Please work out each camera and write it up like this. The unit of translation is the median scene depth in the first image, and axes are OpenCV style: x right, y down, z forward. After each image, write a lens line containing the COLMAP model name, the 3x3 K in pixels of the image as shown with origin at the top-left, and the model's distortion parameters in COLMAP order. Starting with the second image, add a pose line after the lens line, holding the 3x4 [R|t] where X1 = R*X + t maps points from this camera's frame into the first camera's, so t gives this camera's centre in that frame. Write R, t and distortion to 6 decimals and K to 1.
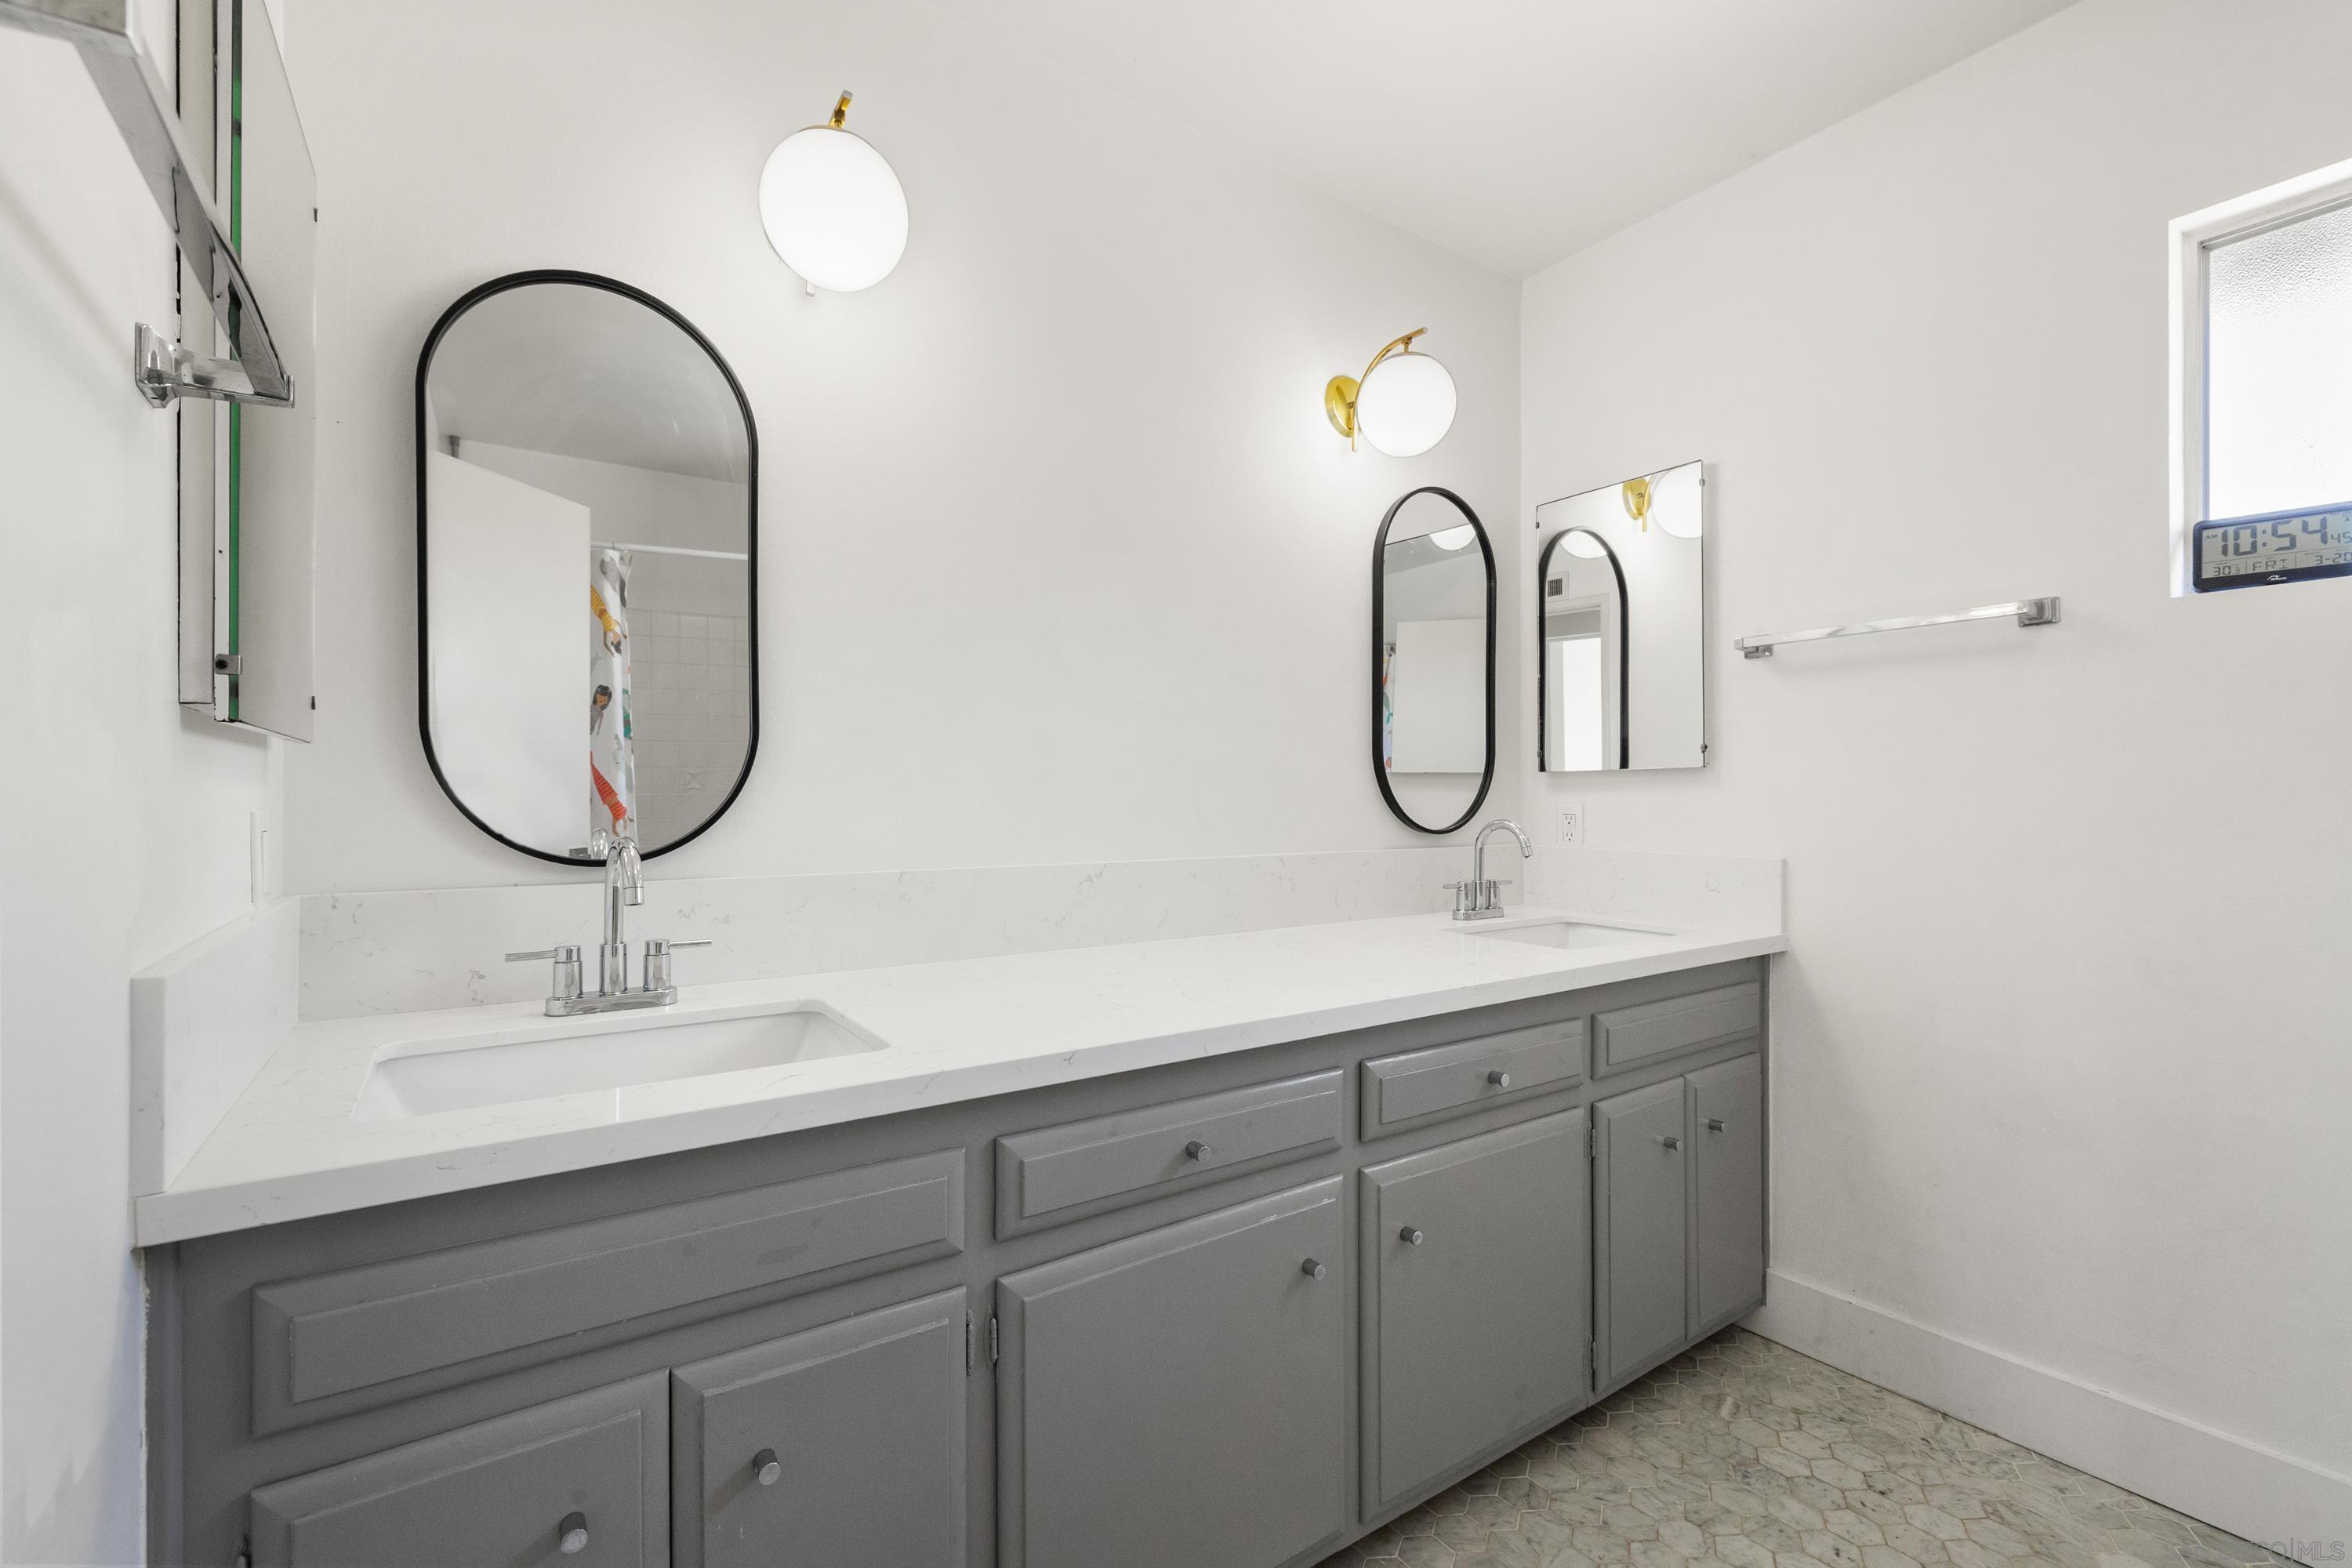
lens RADIAL K [[1013.0, 0, 1171.9], [0, 1013.0, 794.2], [0, 0, 1]] dist [0.004533, -0.000139]
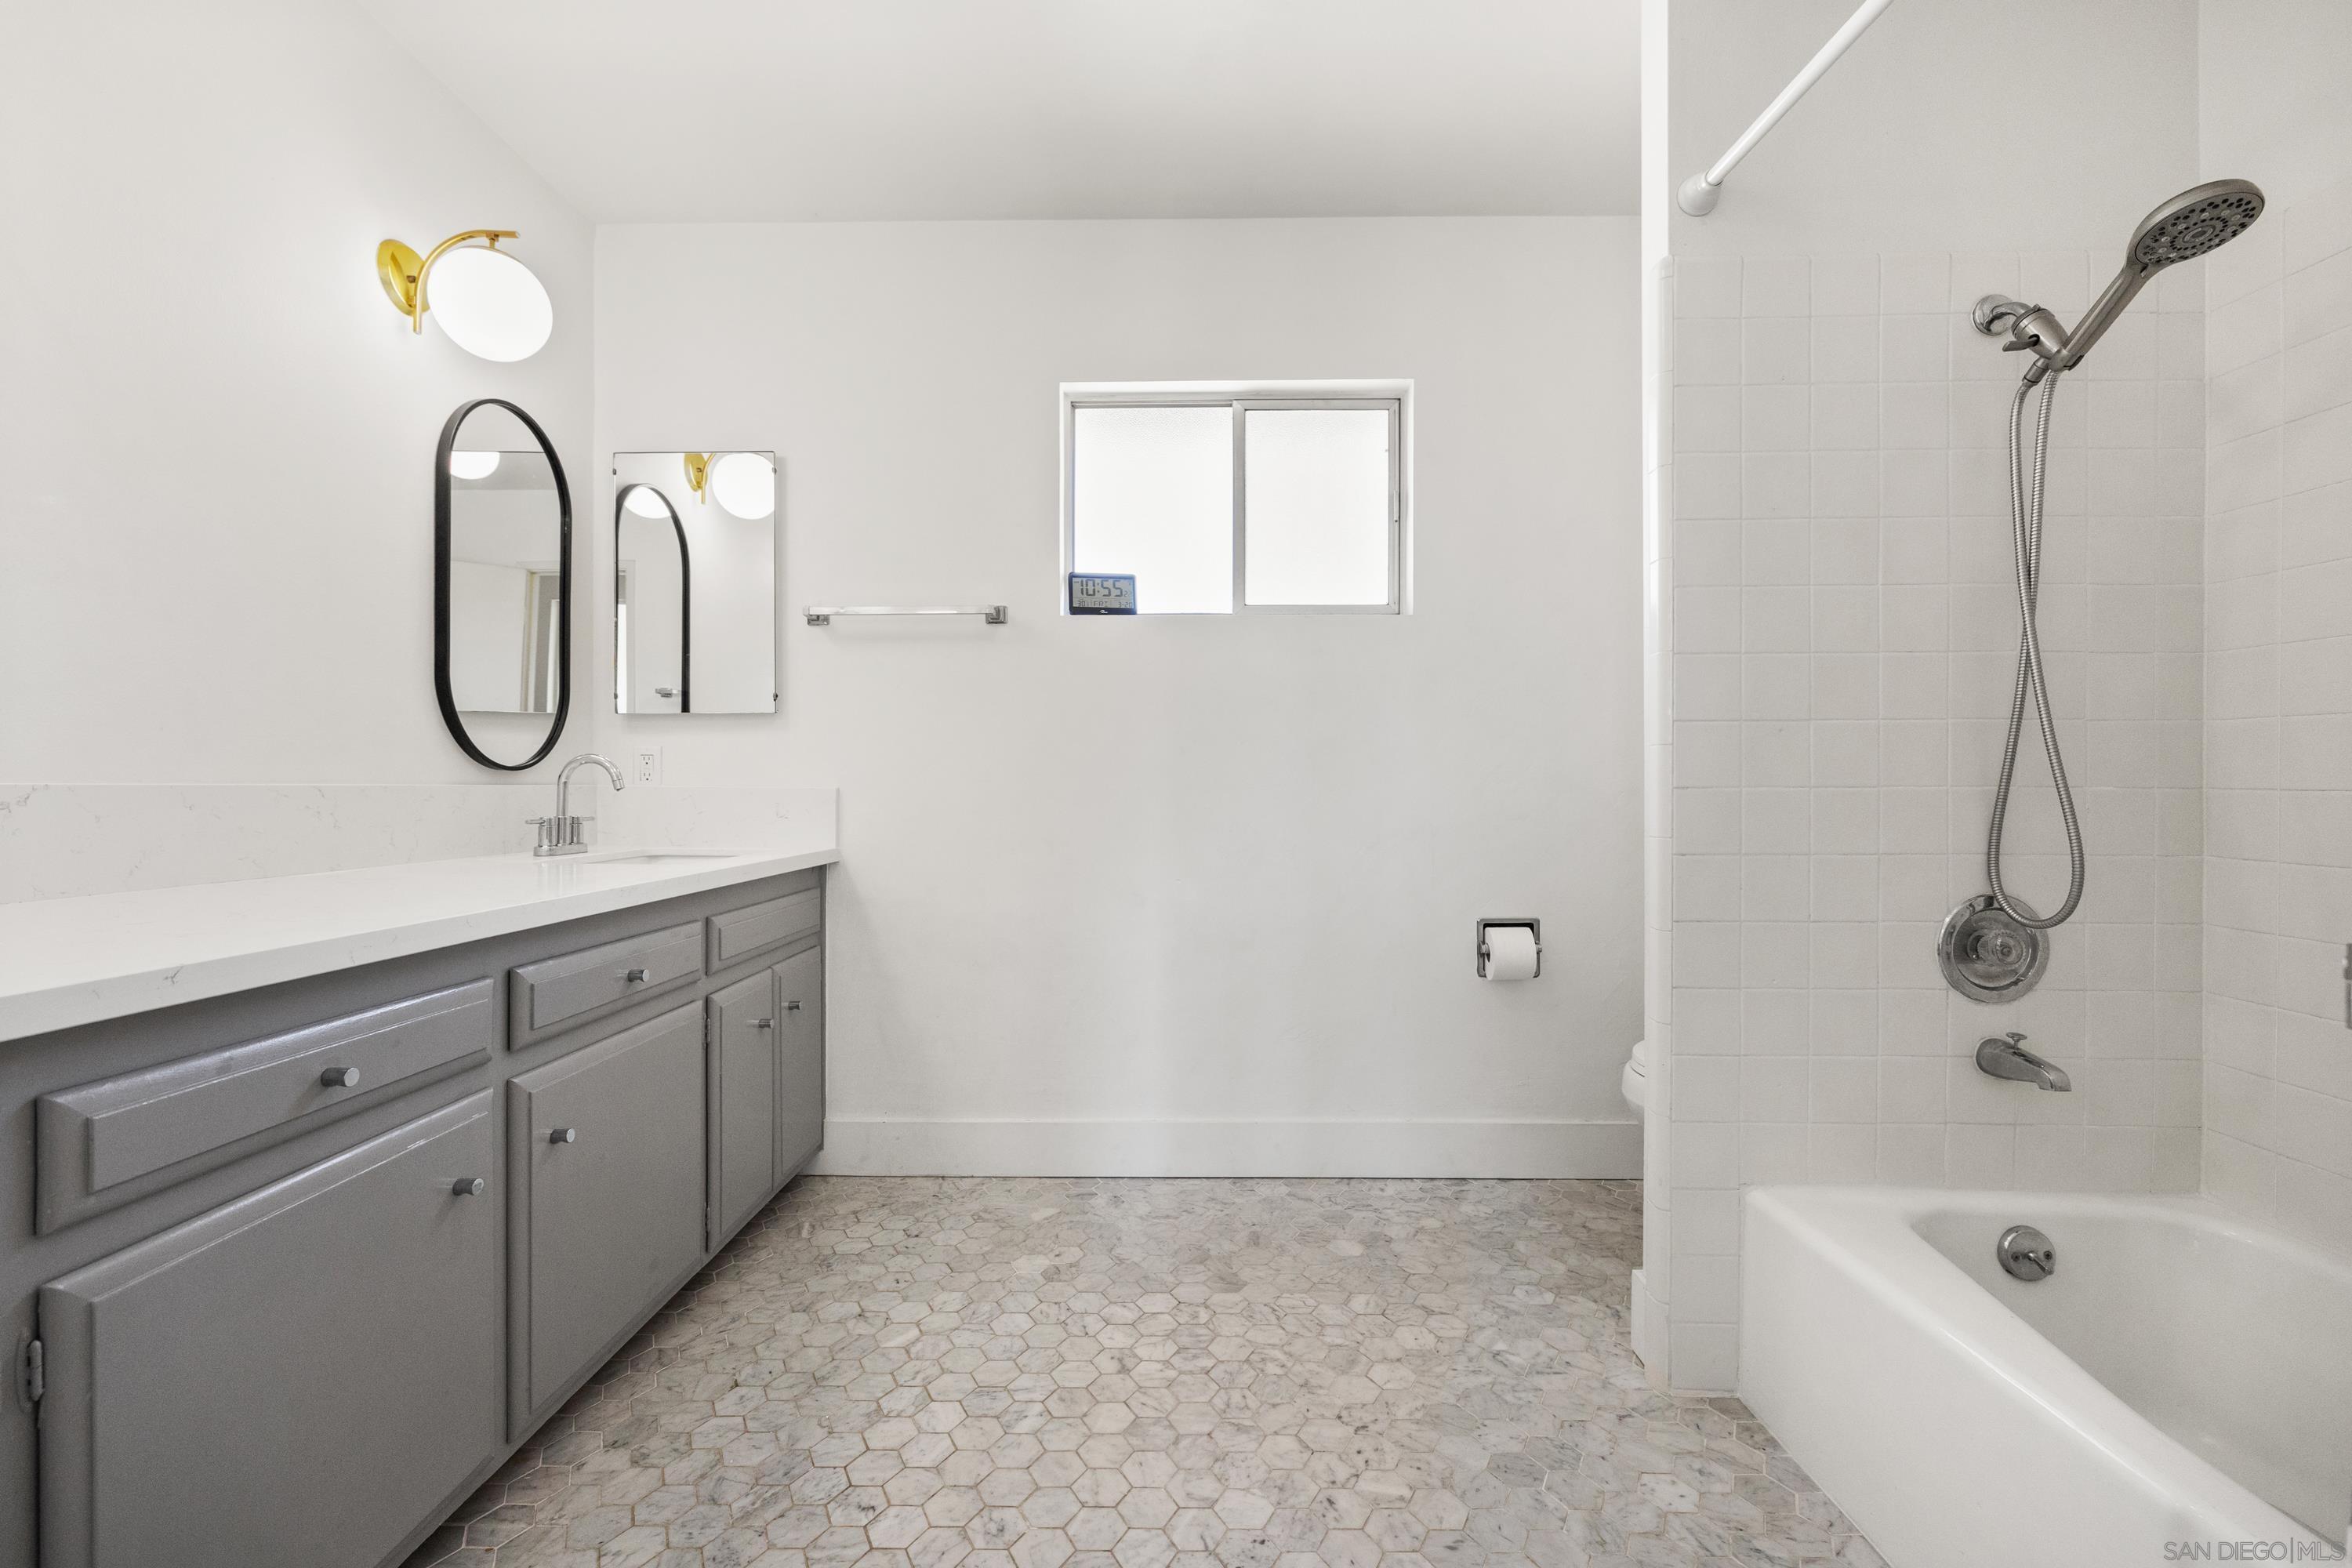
lens RADIAL K [[992.3, 0, 1177.4], [0, 992.3, 788.7], [0, 0, 1]] dist [0.000823, 0.000116]
pose [[0.577954, -0.000602, 0.816069, -0.185456], [-0.002523, 0.999994, 0.002525, 0.072686], [-0.816066, -0.003518, 0.577949, -0.060606]]
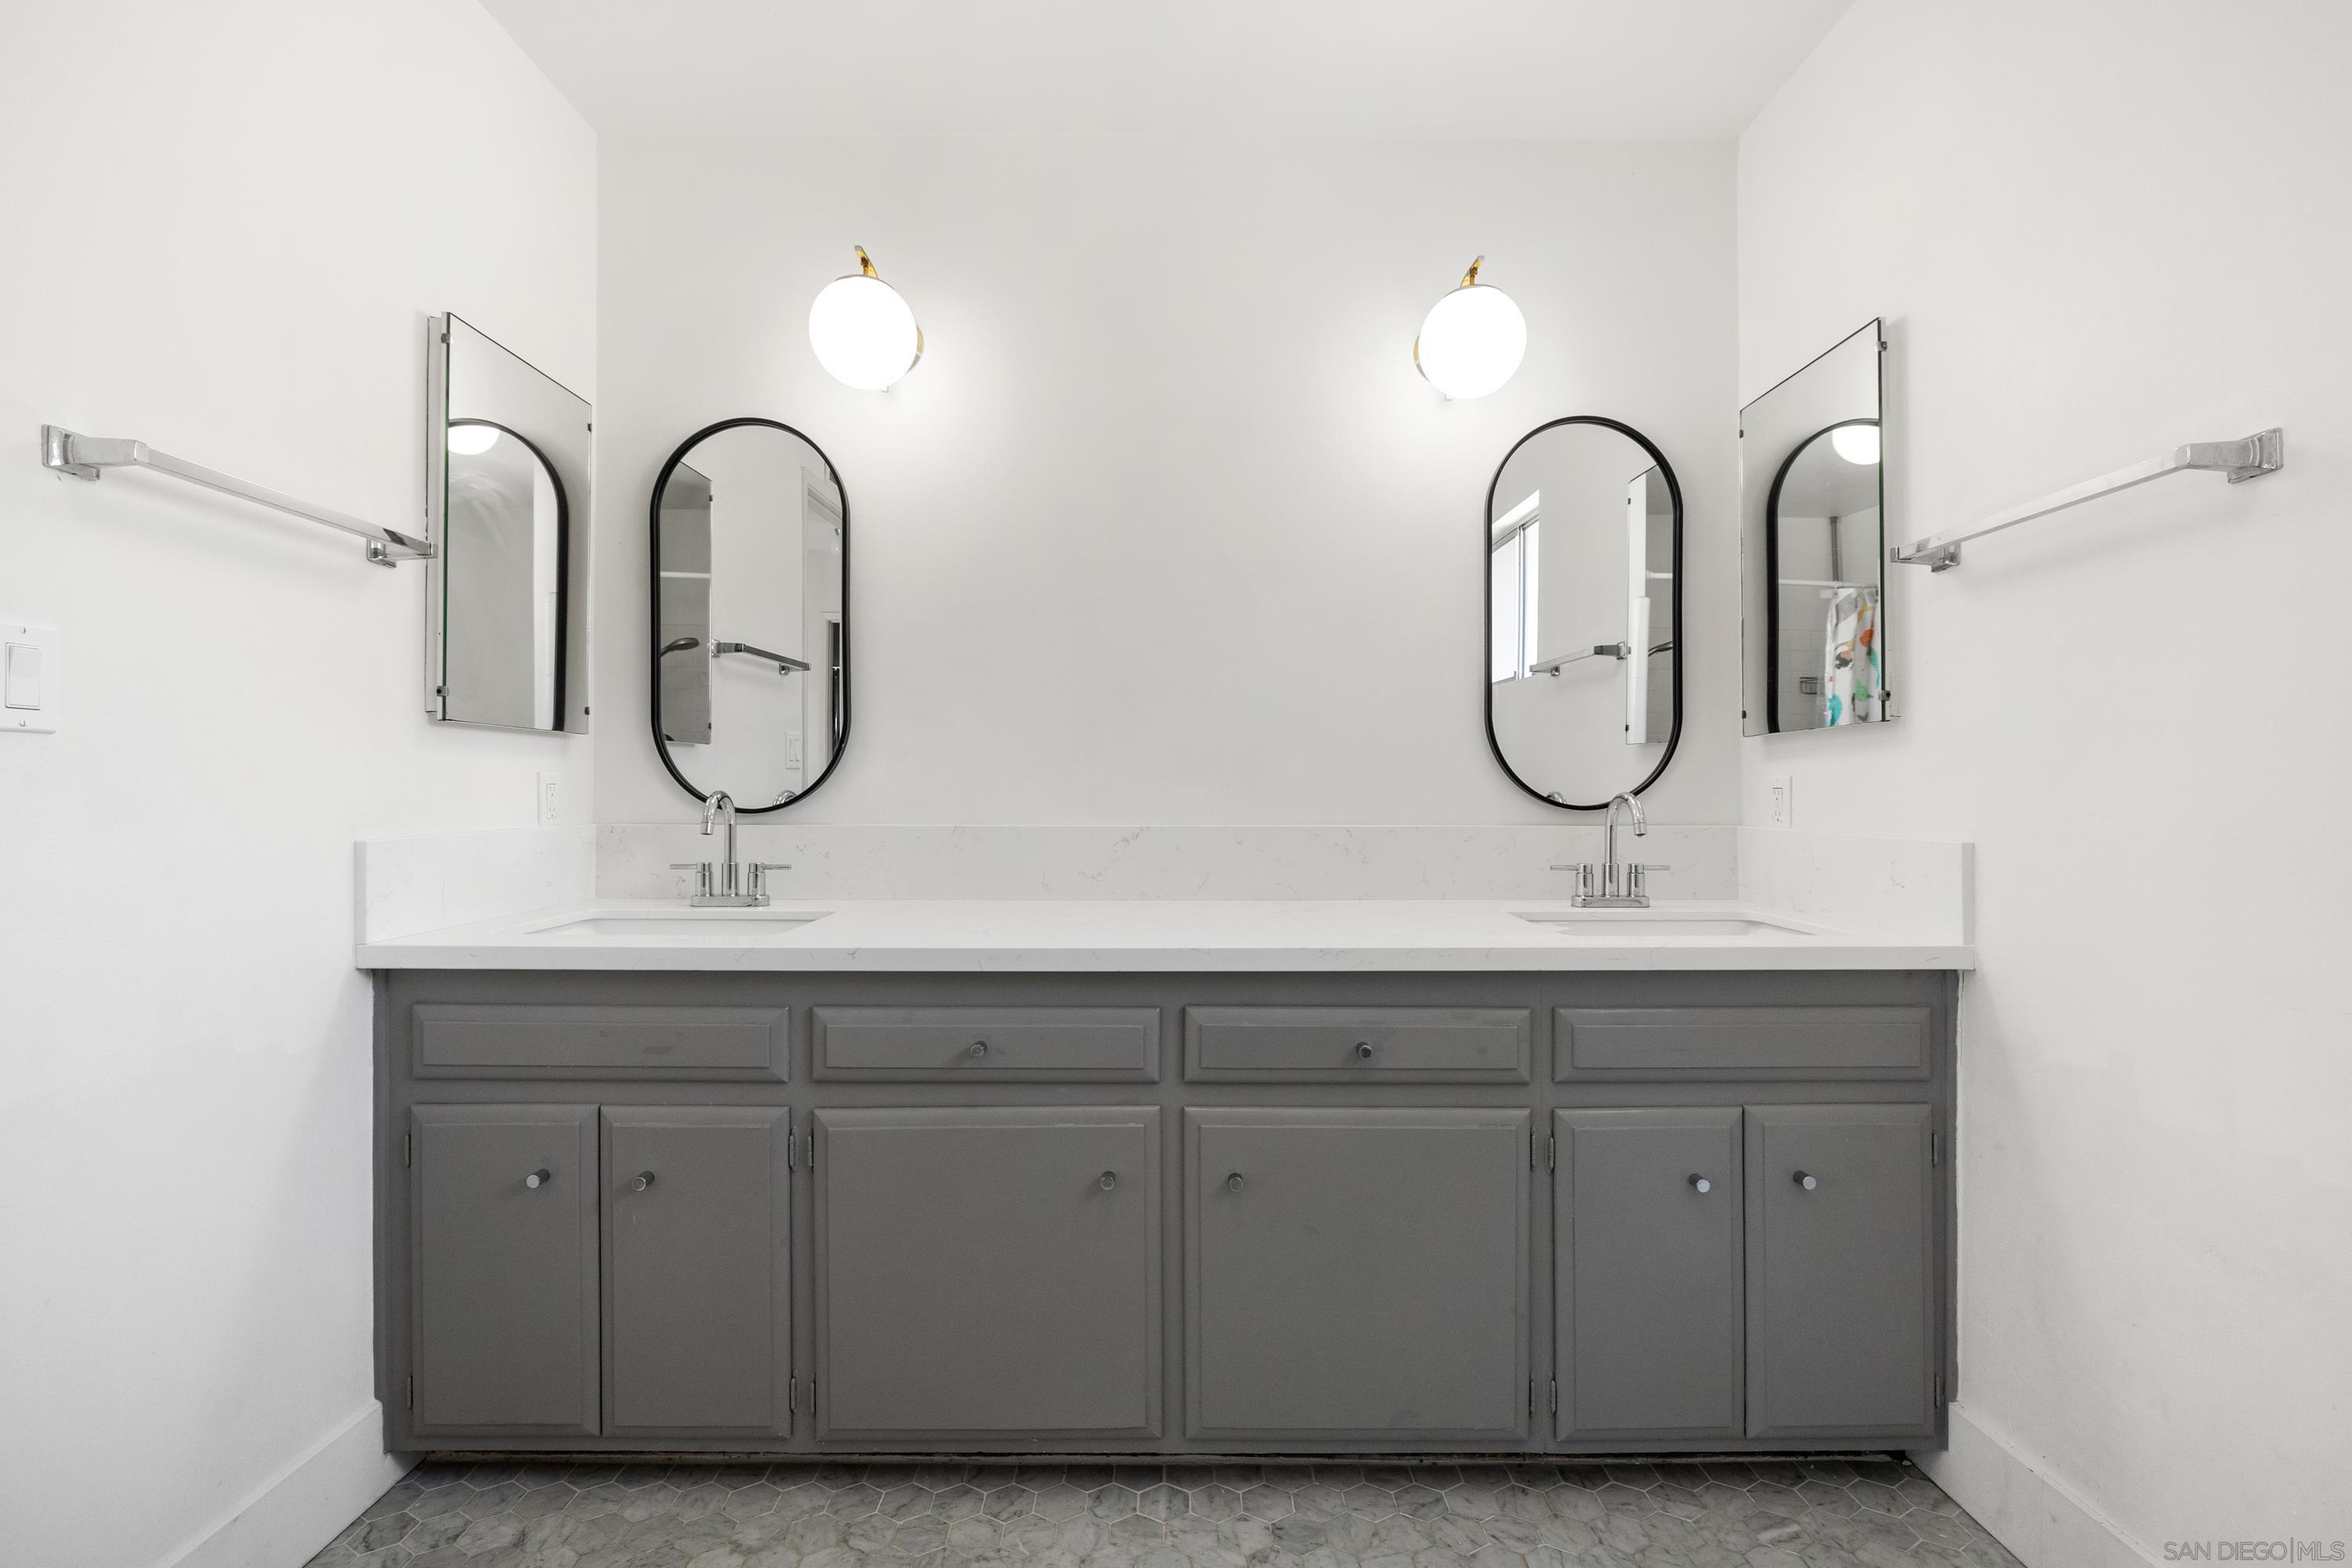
lens RADIAL K [[1052.1, 0, 1176.9], [0, 1052.1, 789.3], [0, 0, 1]] dist [-0.002087, -0.000012]
pose [[0.823133, -0.002020, -0.567845, 0.678709], [0.000262, 0.999995, -0.003177, 0.033262], [0.567848, 0.002467, 0.823130, 0.070349]]
